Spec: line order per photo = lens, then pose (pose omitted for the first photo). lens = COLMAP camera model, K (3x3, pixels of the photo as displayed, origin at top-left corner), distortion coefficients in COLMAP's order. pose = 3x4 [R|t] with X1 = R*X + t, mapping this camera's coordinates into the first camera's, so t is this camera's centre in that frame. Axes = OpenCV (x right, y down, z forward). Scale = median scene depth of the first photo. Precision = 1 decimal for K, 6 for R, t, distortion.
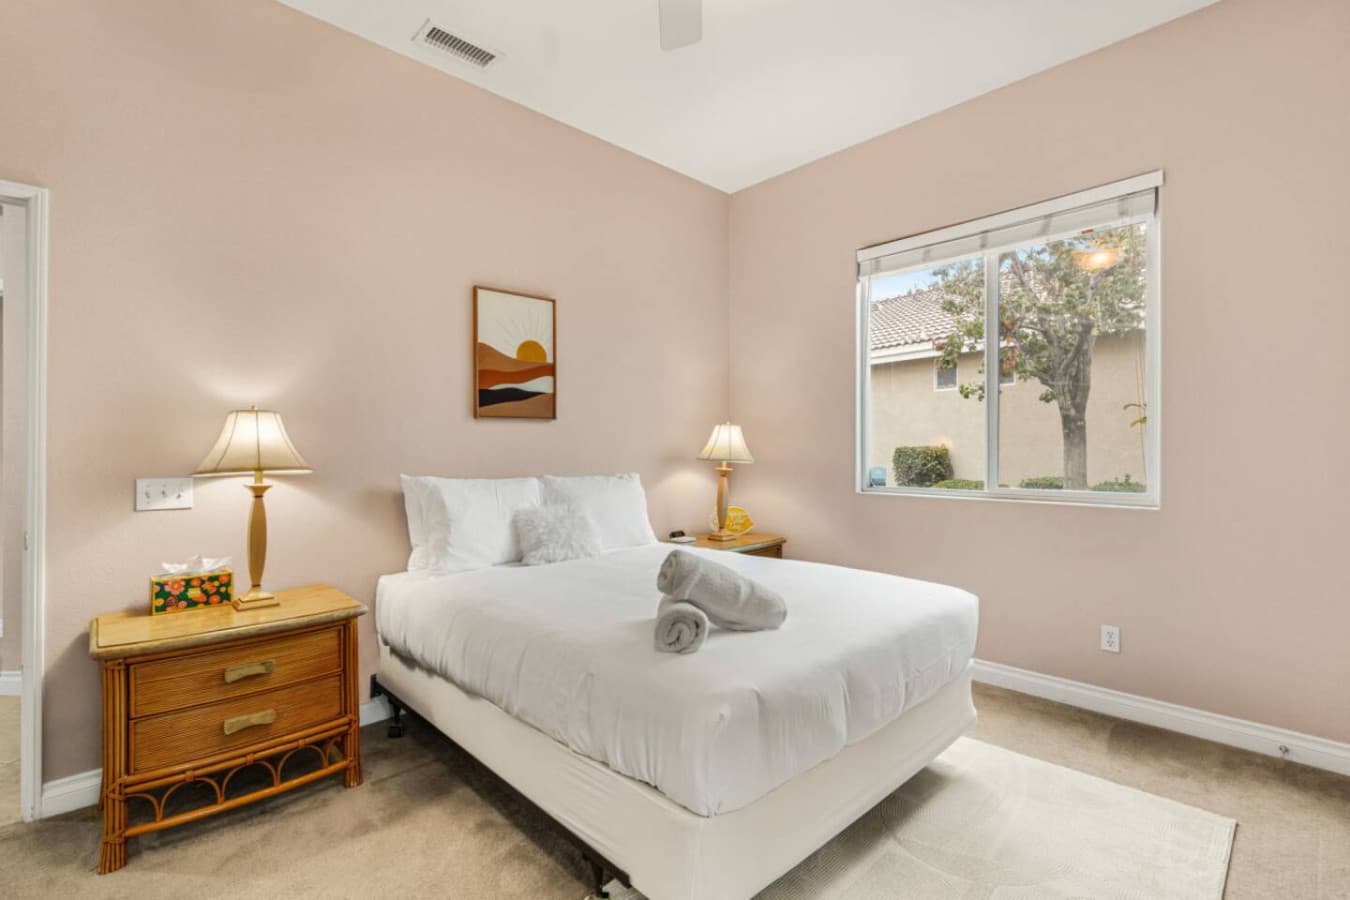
lens RADIAL K [[656.1, 0, 675.6], [0, 656.1, 441.4], [0, 0, 1]] dist [-0.001449, -0.000237]
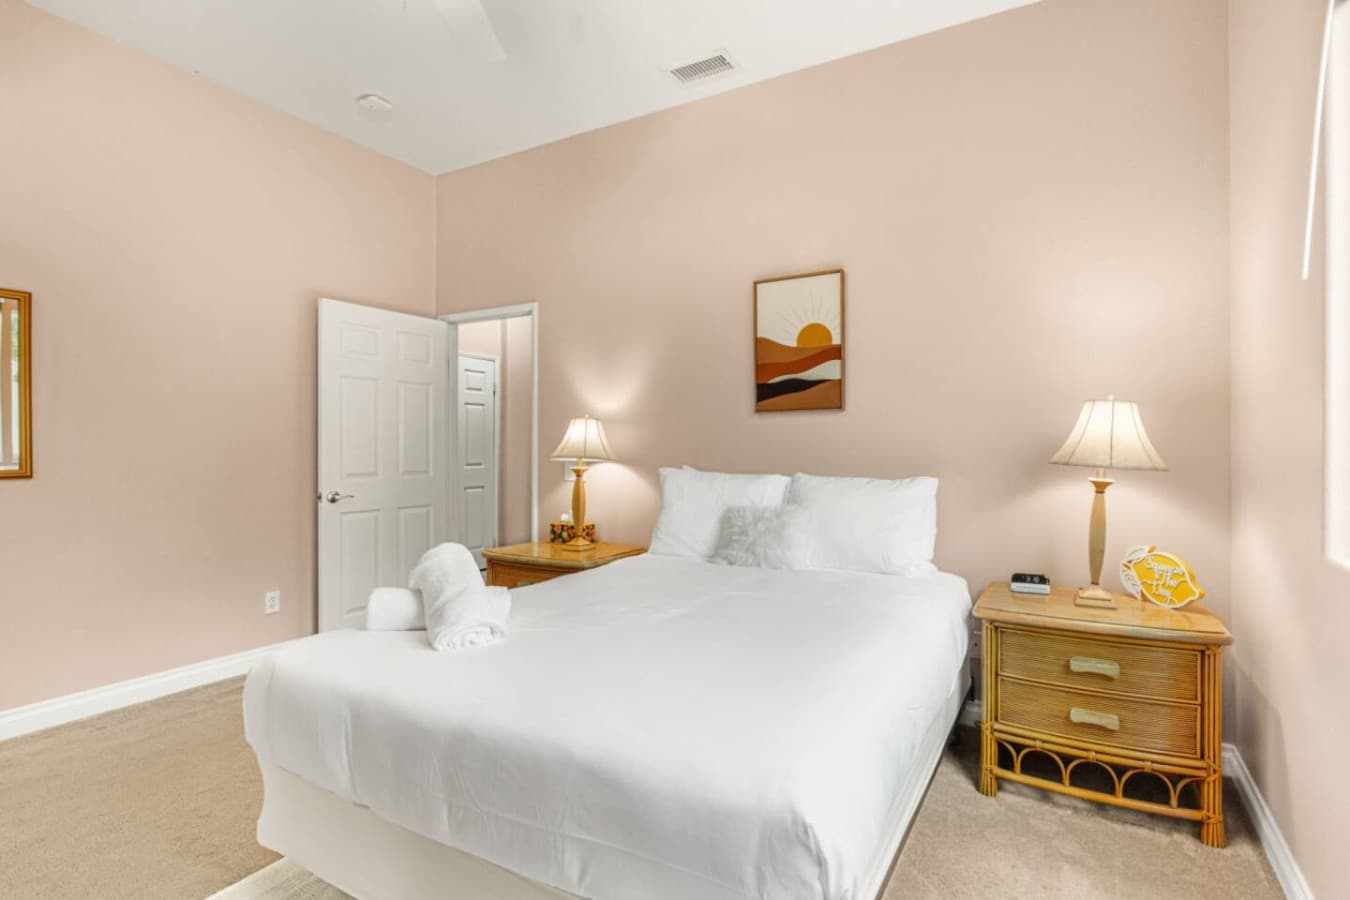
lens RADIAL K [[656.1, 0, 675.6], [0, 656.1, 441.4], [0, 0, 1]] dist [-0.001449, -0.000237]
pose [[0.275221, -0.001314, -0.961380, 0.583840], [0.009218, 0.999957, 0.001272, 0.004923], [0.961337, -0.009212, 0.275221, 0.559310]]
